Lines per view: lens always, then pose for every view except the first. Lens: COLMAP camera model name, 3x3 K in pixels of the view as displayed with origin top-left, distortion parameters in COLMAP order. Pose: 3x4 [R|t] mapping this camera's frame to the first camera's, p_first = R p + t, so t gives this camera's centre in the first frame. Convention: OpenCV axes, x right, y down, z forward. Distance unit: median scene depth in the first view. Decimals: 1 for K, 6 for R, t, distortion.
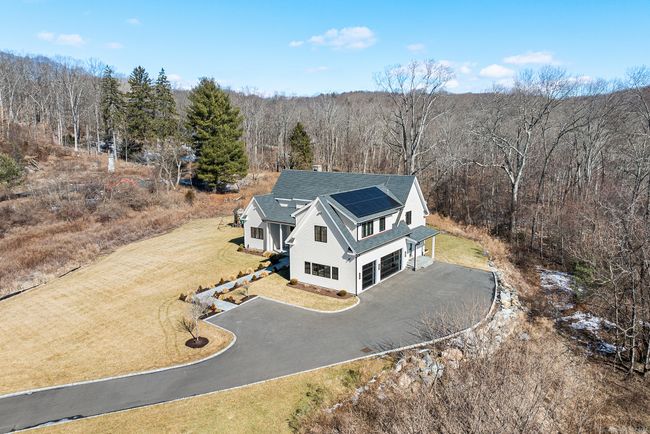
lens RADIAL K [[443.4, 0, 325.0], [0, 443.4, 217.0], [0, 0, 1]] dist [0.003928, 0.001195]
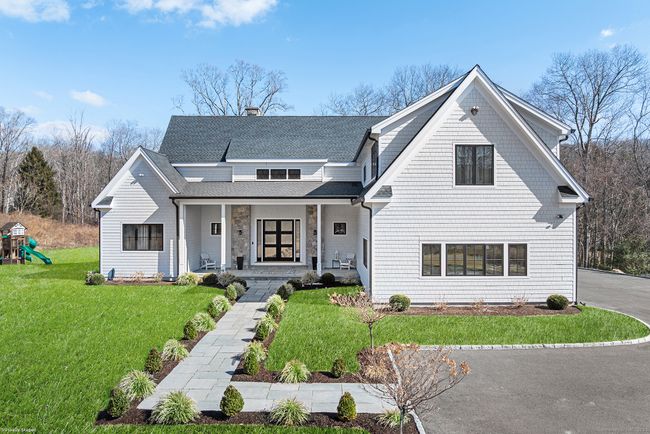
lens RADIAL K [[451.9, 0, 325.0], [0, 451.9, 217.0], [0, 0, 1]] dist [-0.005292, -0.001420]
pose [[0.812185, 0.014772, 0.583213, -0.349447], [0.090803, 0.984295, -0.151384, 0.131225], [-0.576290, 0.175910, 0.798088, 0.746765]]
